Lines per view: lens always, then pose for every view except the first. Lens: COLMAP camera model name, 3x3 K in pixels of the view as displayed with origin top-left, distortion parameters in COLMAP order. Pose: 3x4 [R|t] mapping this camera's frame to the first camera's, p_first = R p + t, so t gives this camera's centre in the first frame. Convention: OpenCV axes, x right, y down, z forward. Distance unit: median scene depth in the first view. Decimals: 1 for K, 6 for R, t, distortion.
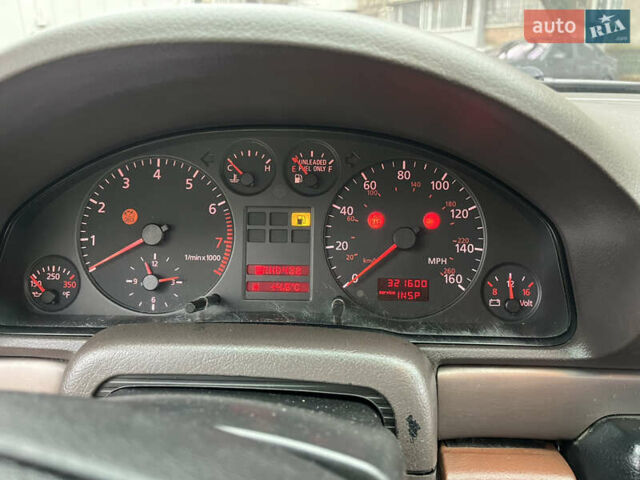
lens RADIAL K [[486.0, 0, 320.0], [0, 486.0, 240.0], [0, 0, 1]] dist [0.089457, -0.127456]
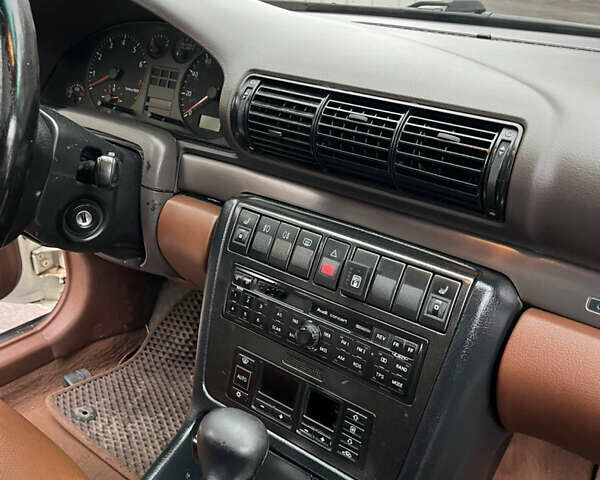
lens RADIAL K [[609.5, 0, 300.0], [0, 609.5, 240.0], [0, 0, 1]] dist [0.025124, 0.015936]
pose [[0.858111, 0.247642, -0.449798, 1.526110], [-0.204769, 0.968381, 0.142503, 0.128833], [0.470865, -0.030179, 0.881689, -0.795070]]
